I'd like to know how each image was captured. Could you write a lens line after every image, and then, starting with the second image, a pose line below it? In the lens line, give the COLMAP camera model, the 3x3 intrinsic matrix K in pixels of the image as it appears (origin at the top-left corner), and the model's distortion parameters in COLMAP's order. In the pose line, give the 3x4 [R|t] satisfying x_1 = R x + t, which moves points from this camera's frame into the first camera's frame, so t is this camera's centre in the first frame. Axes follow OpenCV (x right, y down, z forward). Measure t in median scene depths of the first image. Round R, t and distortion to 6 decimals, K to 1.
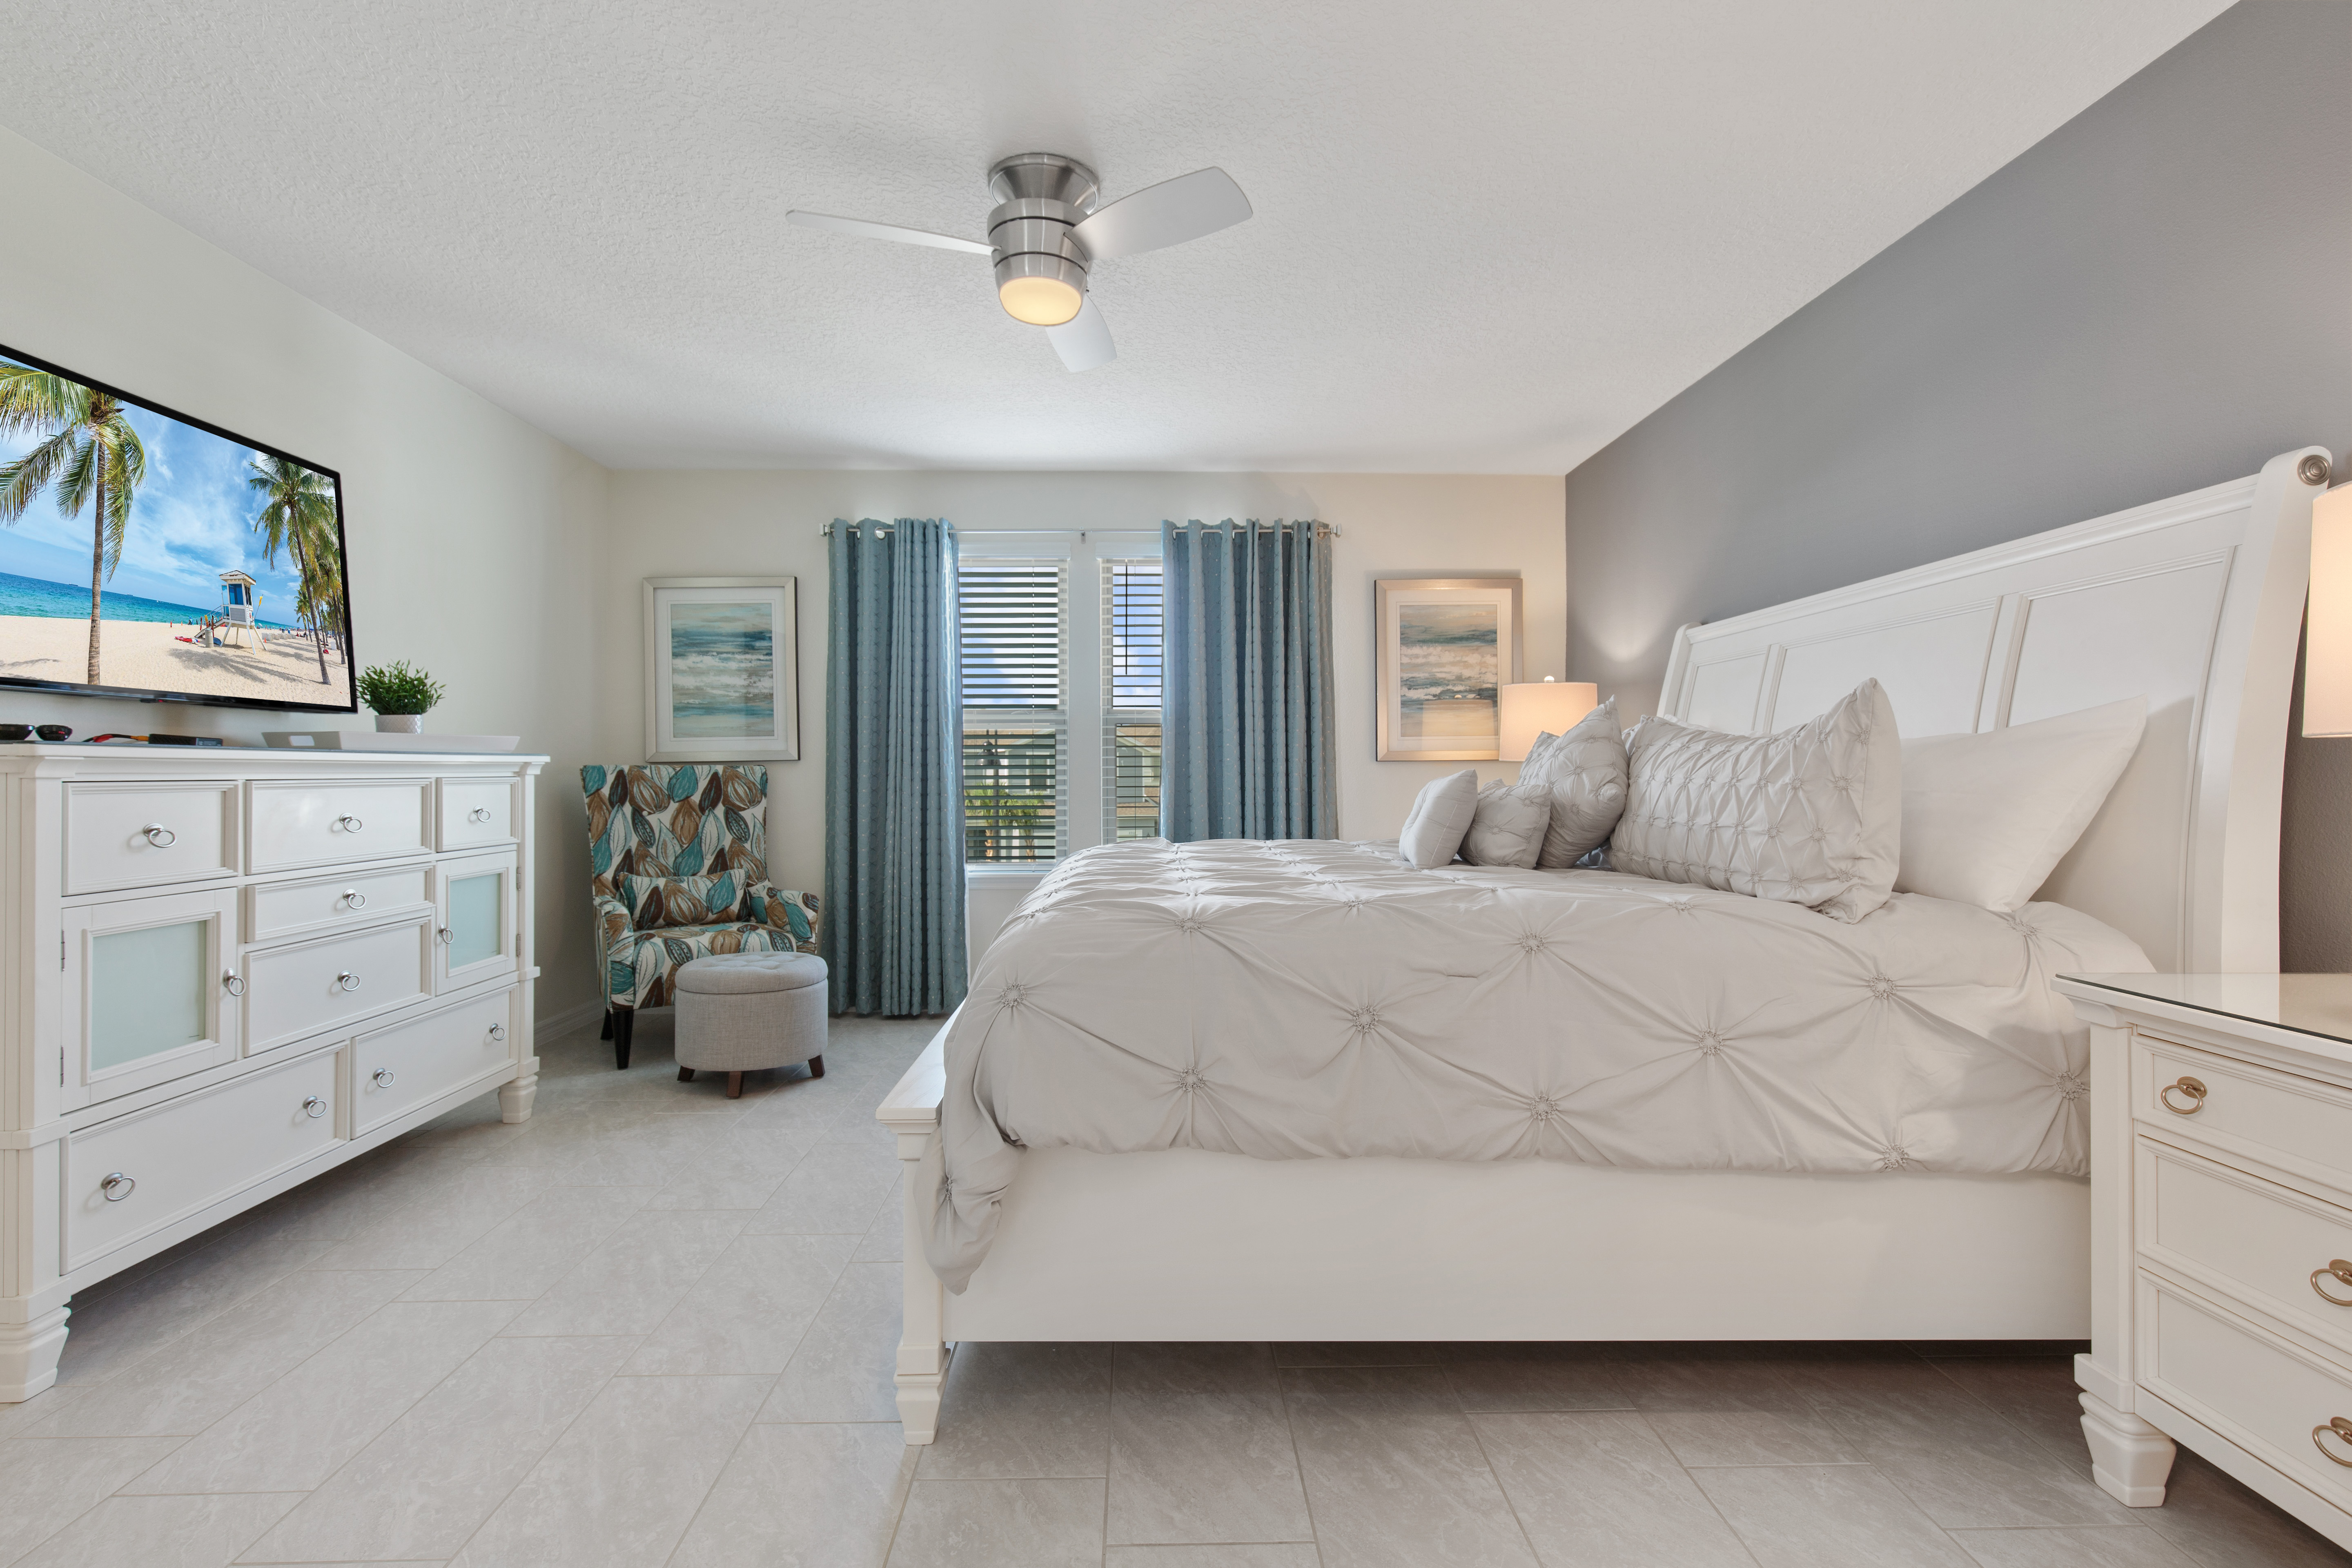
lens RADIAL K [[1055.0, 0, 1173.5], [0, 1055.0, 771.3], [0, 0, 1]] dist [0.003953, -0.000468]
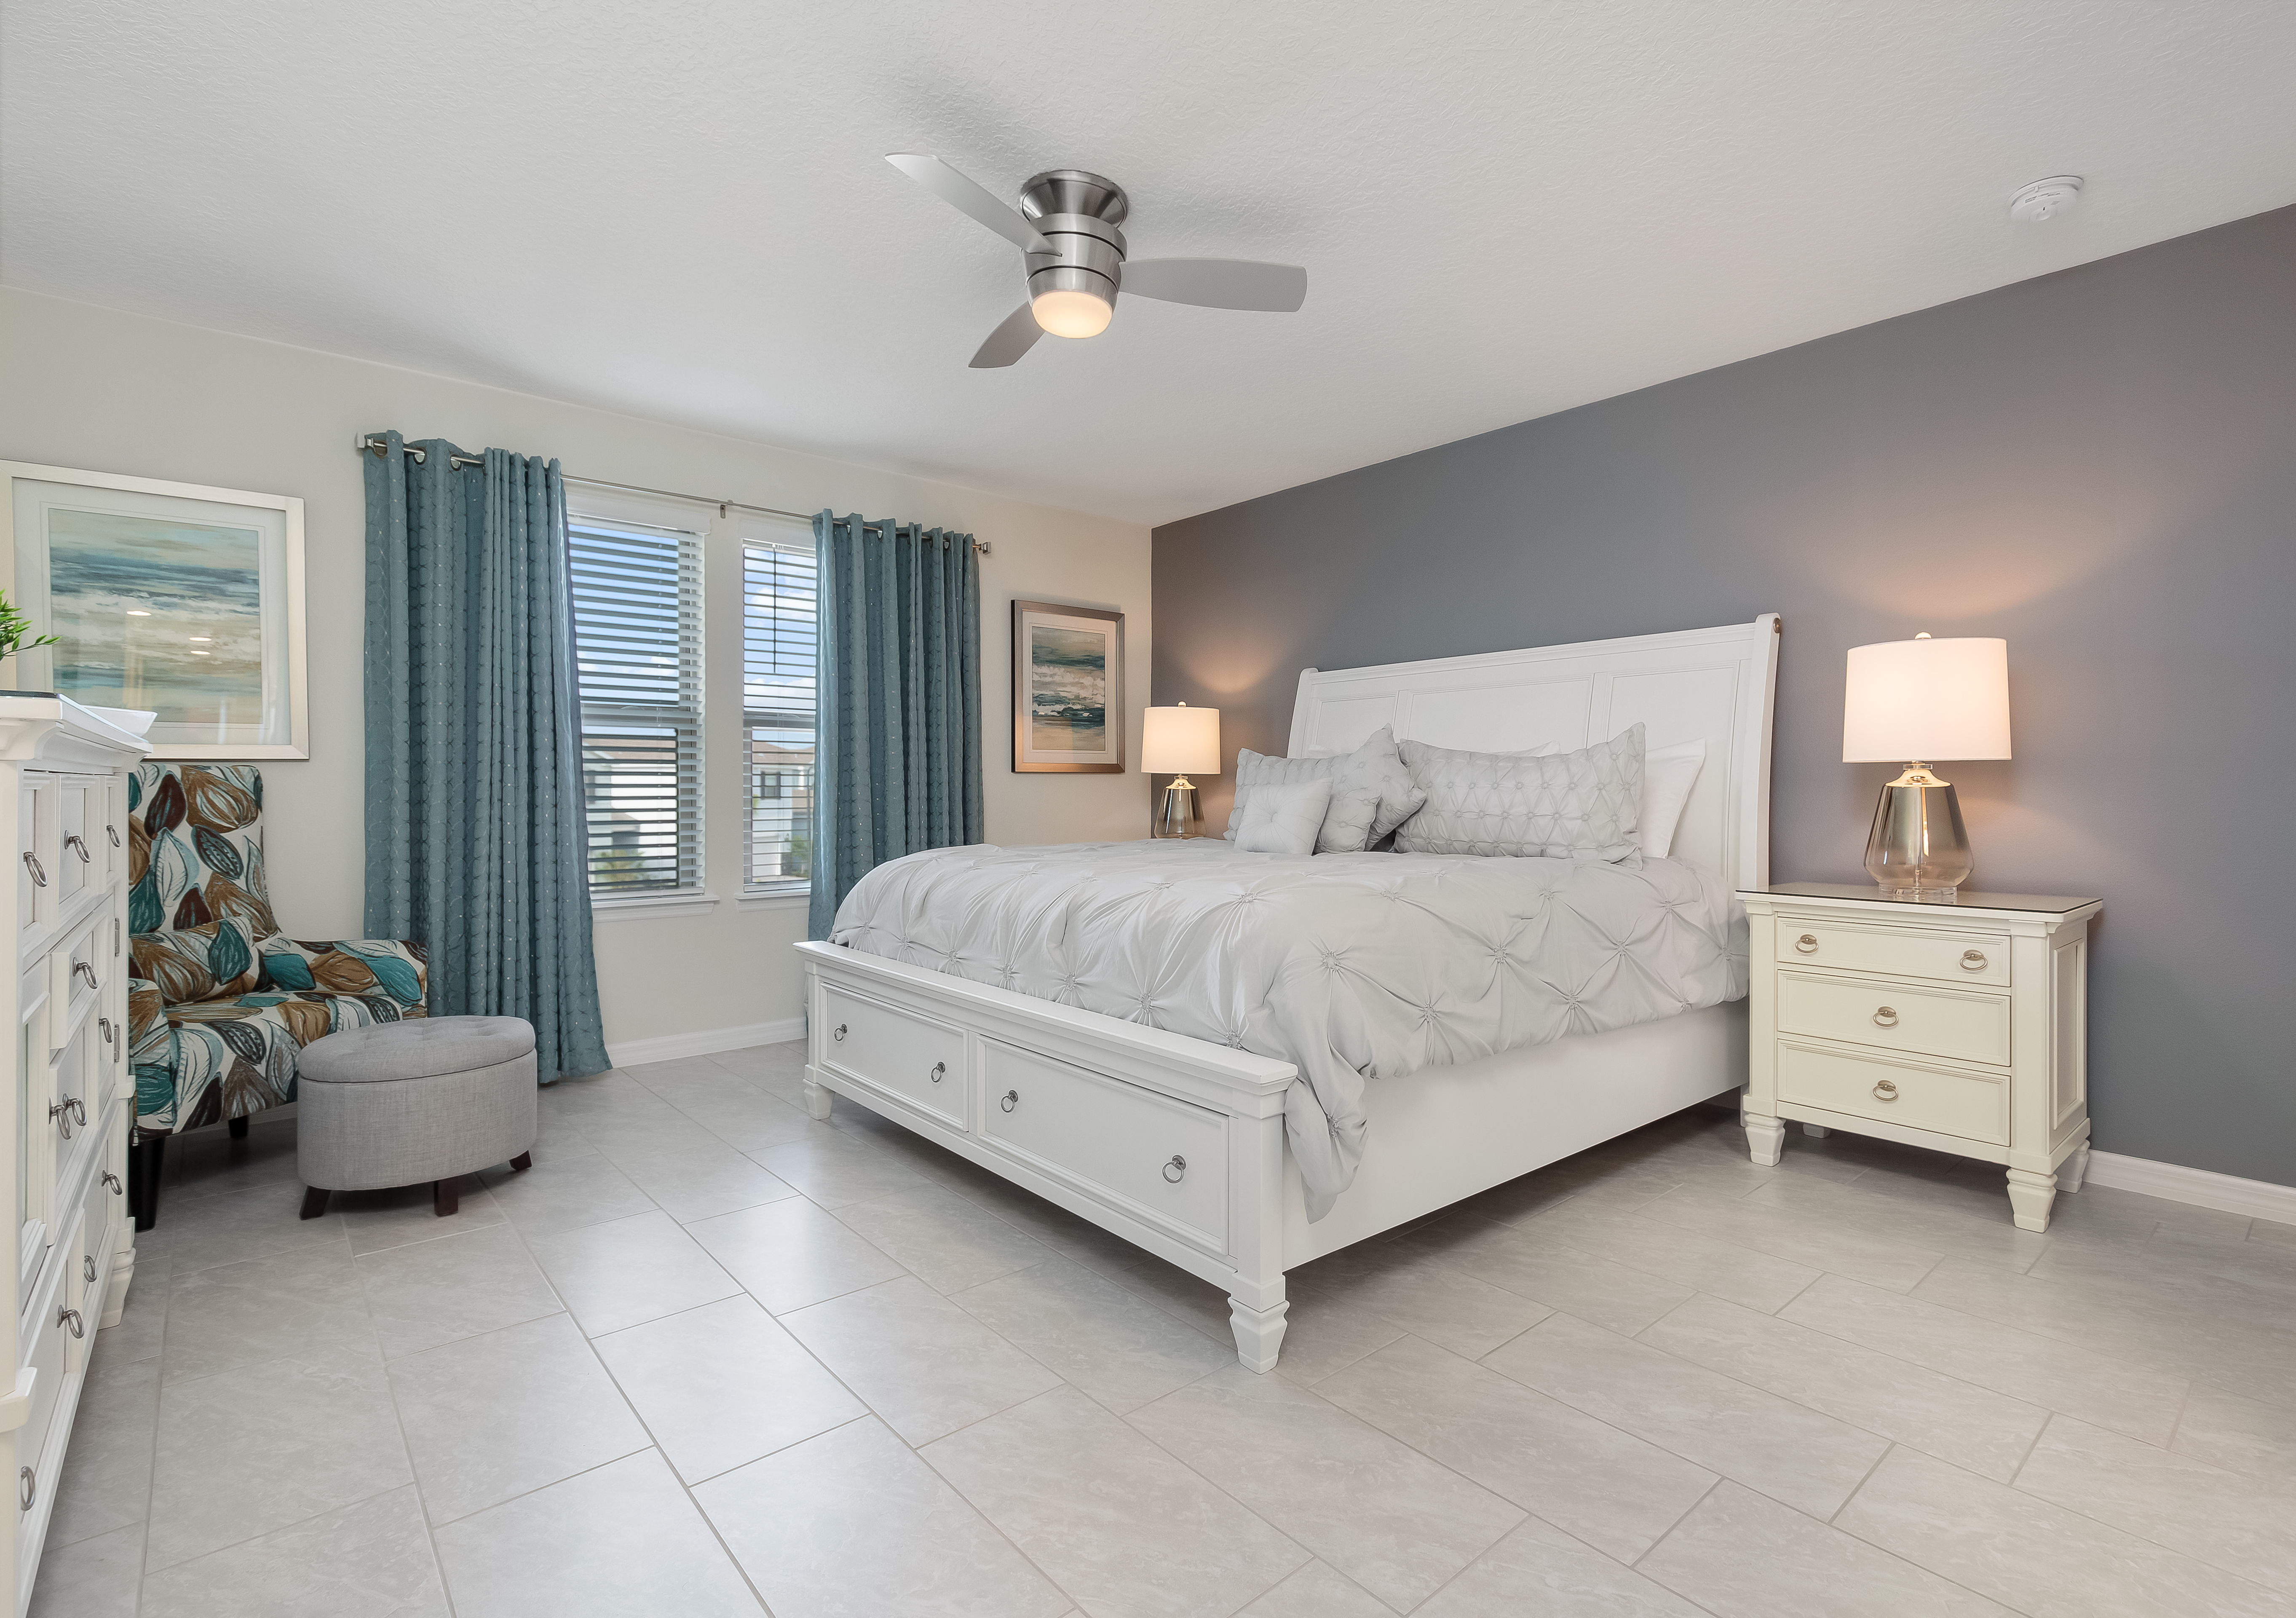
lens RADIAL K [[1087.2, 0, 1172.3], [0, 1087.2, 794.6], [0, 0, 1]] dist [0.004813, 0.000050]
pose [[0.763789, 0.000204, 0.645467, -0.404427], [-0.003575, 0.999986, 0.003914, 0.008512], [-0.645457, -0.005297, 0.763779, 0.071140]]
